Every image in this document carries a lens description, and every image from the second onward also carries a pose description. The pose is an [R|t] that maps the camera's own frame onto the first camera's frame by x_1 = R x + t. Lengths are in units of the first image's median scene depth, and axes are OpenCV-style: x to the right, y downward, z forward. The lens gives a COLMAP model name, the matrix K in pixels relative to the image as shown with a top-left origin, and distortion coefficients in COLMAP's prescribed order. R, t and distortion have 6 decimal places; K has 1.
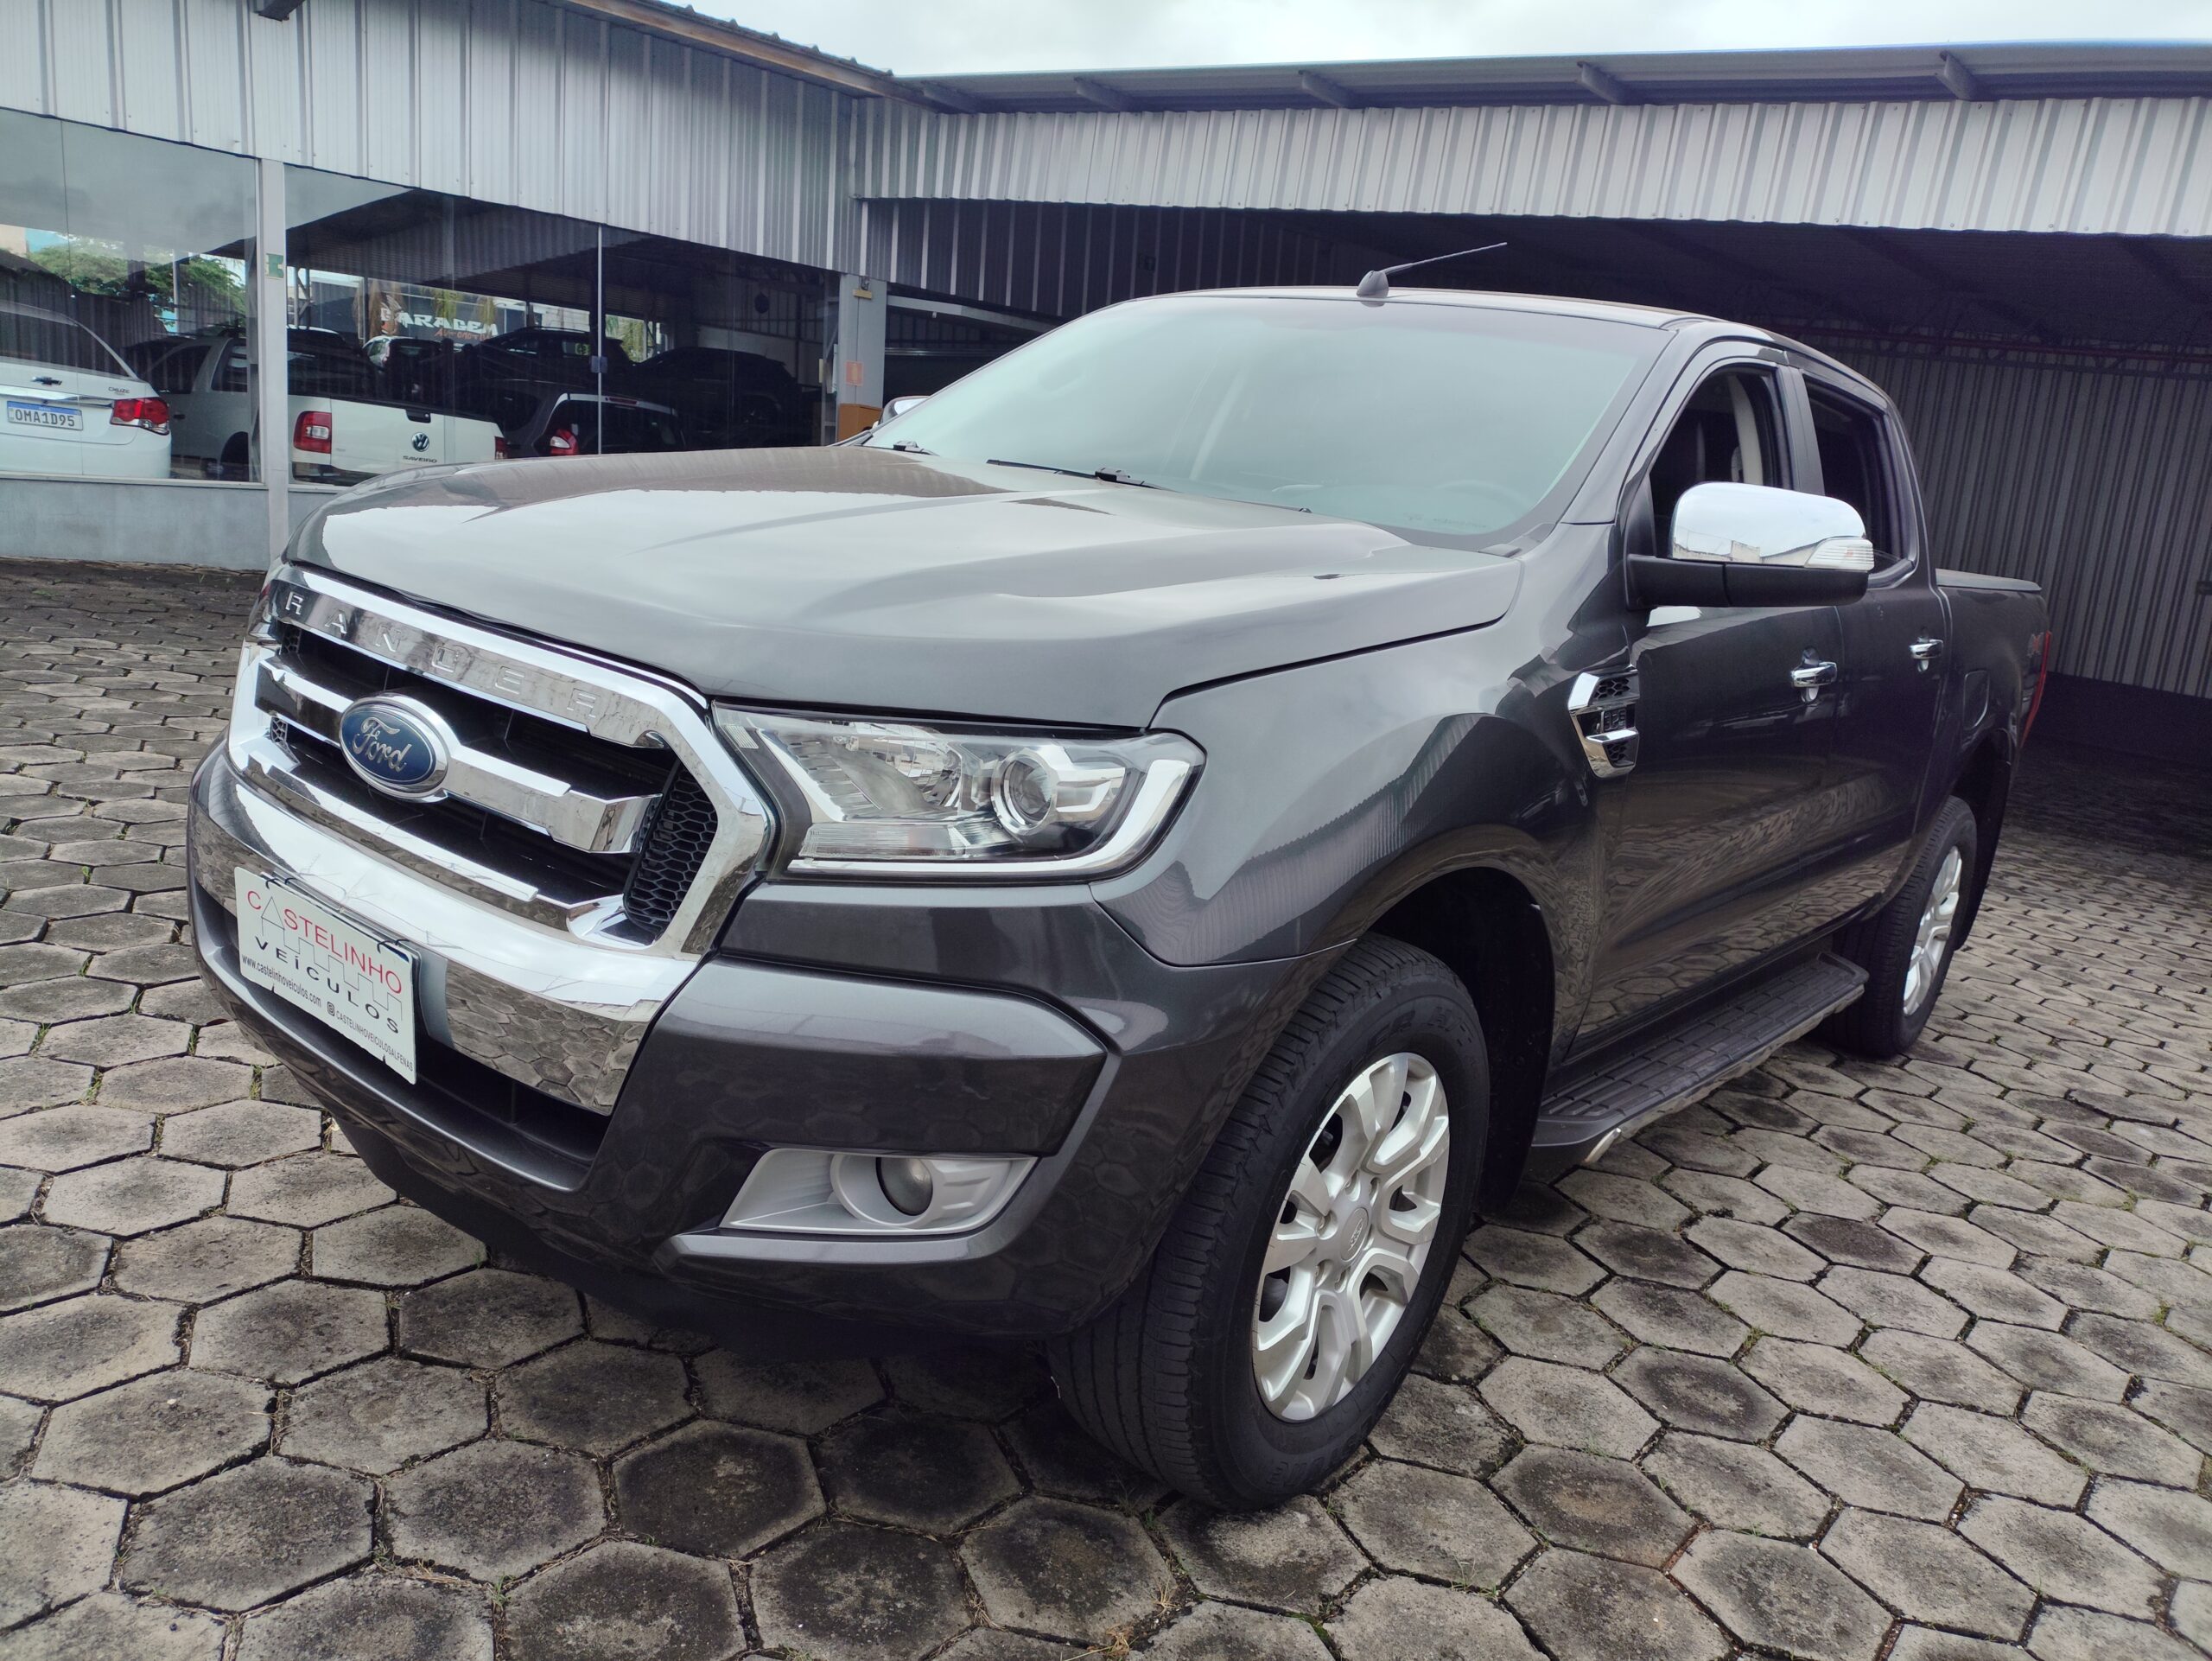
lens RADIAL K [[1614.6, 0, 1101.6], [0, 1614.6, 822.3], [0, 0, 1]] dist [-0.023494, -0.007342]
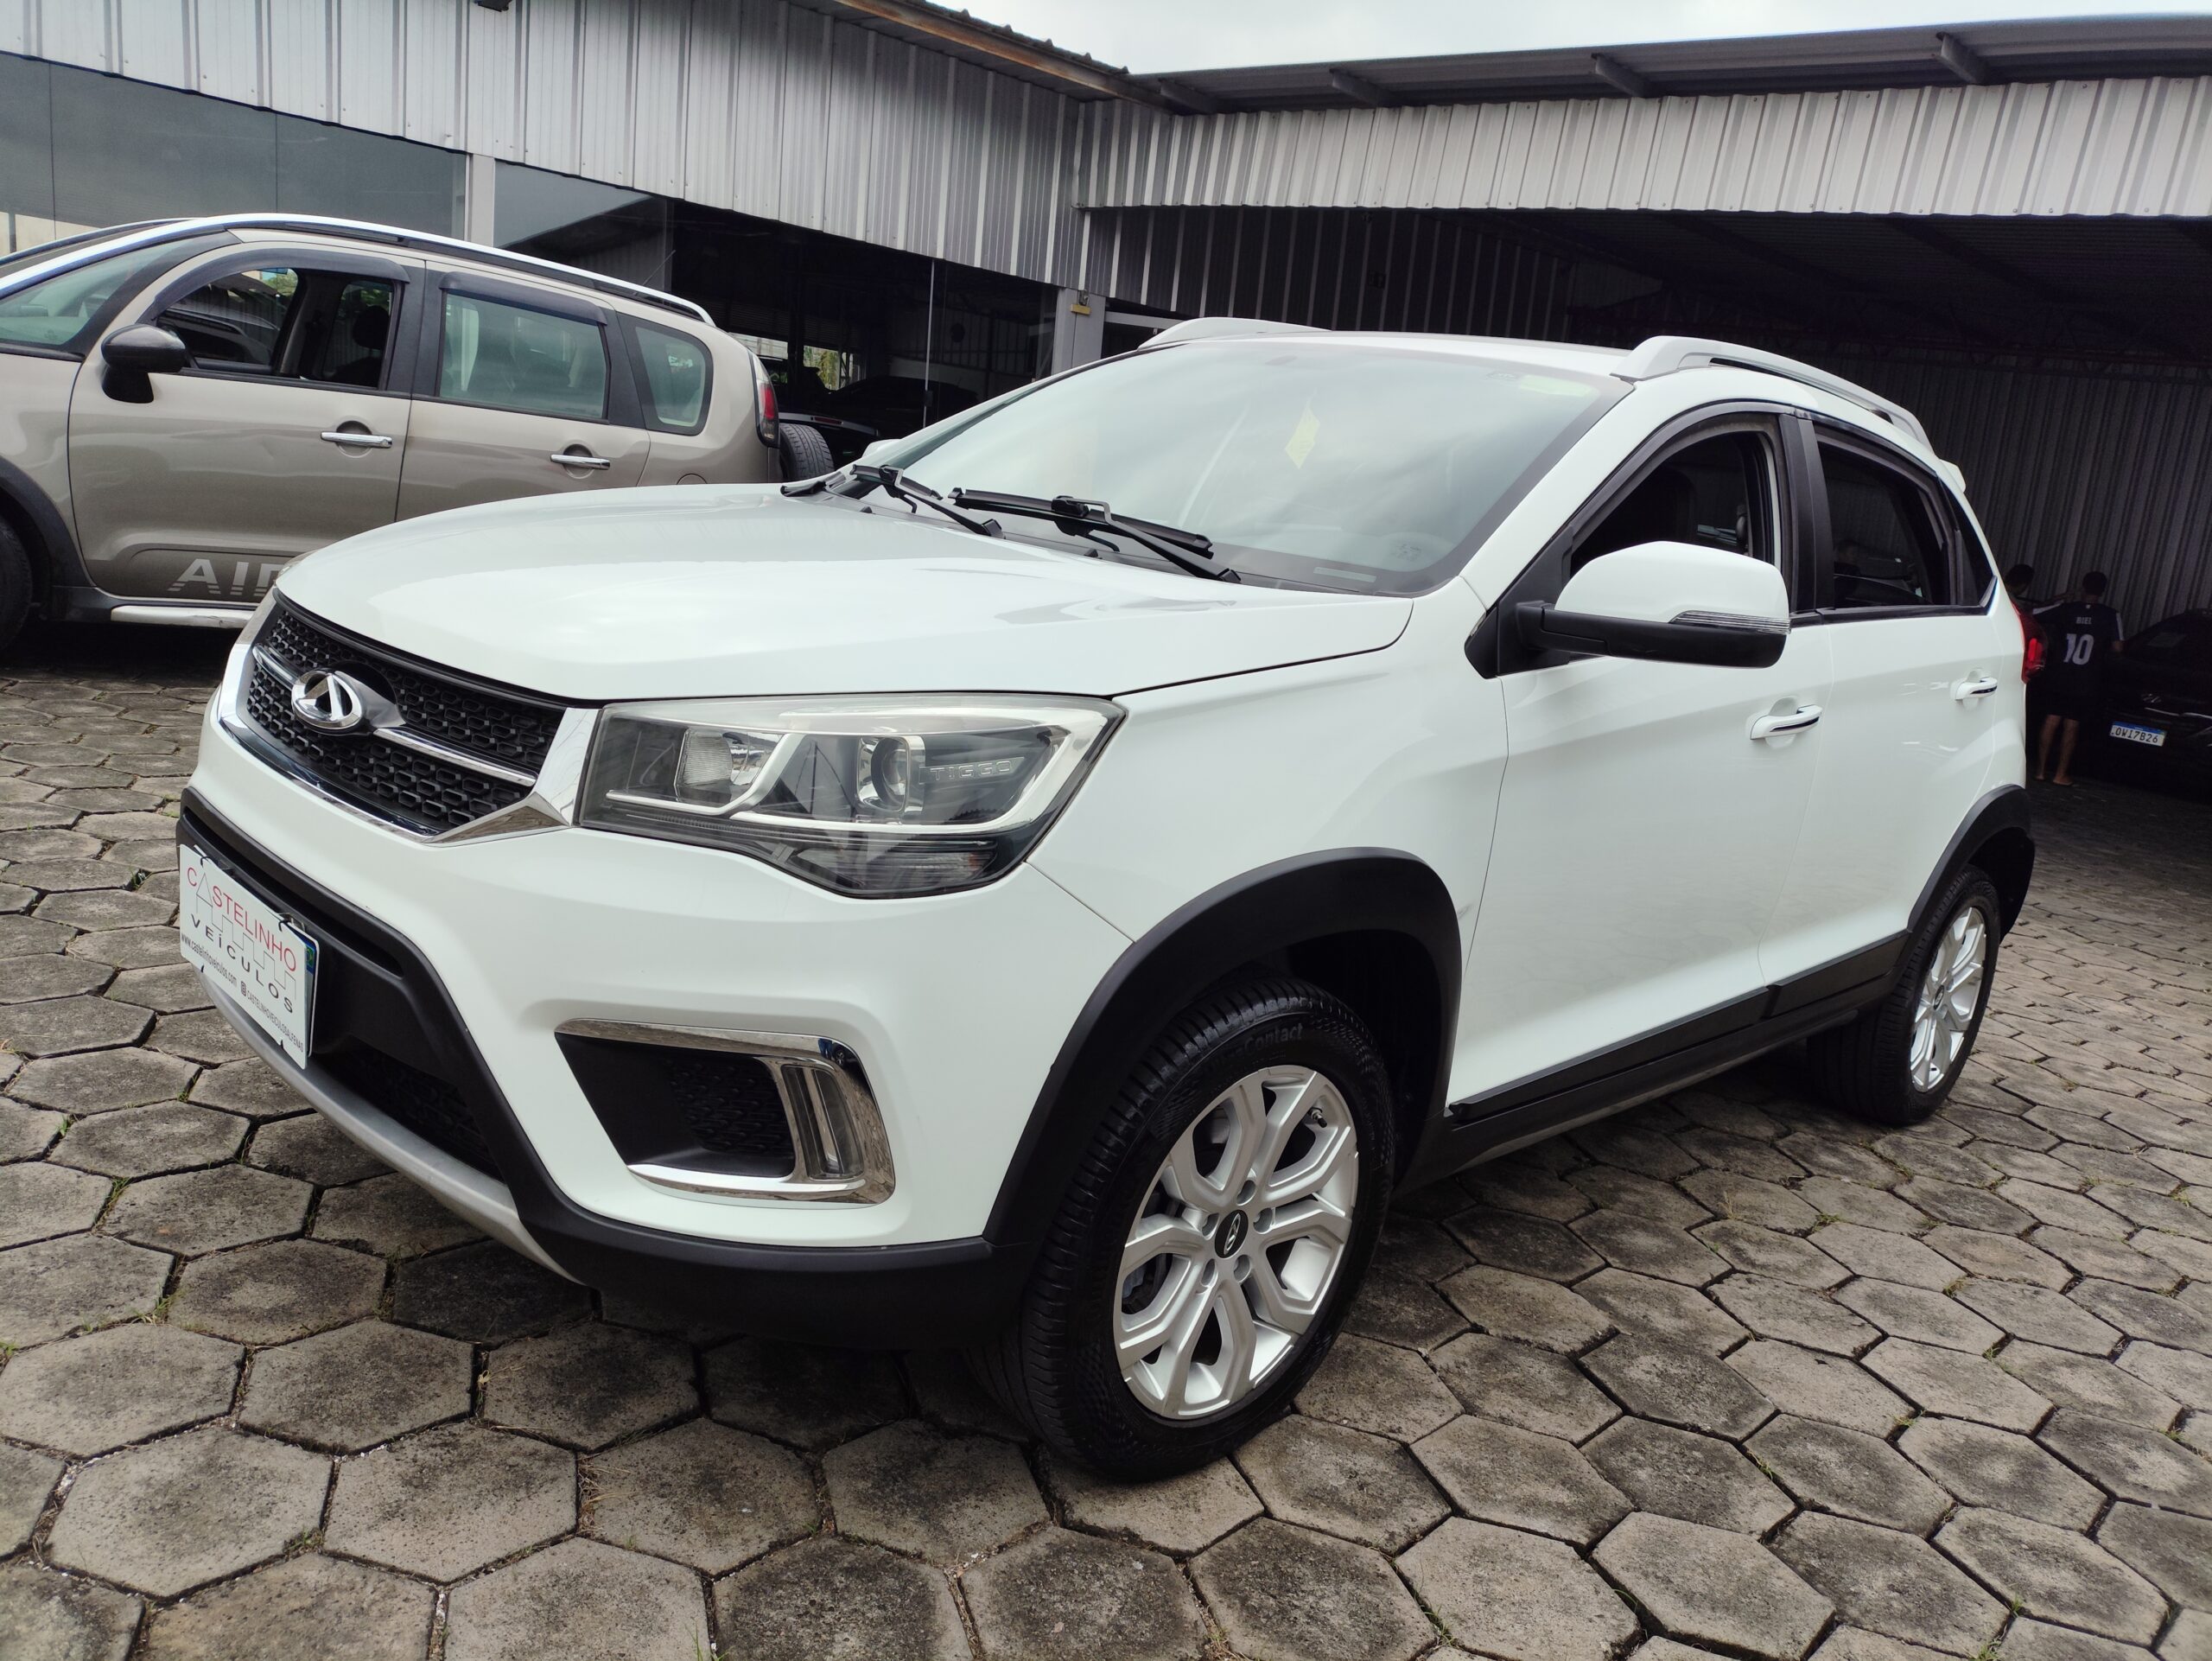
lens RADIAL K [[1586.9, 0, 1106.0], [0, 1586.9, 830.5], [0, 0, 1]] dist [-0.037808, -0.001048]
pose [[0.995122, 0.033046, -0.092950, -0.129783], [-0.034413, 0.999321, -0.013148, -0.035139], [0.092452, 0.016283, 0.995584, 0.281742]]
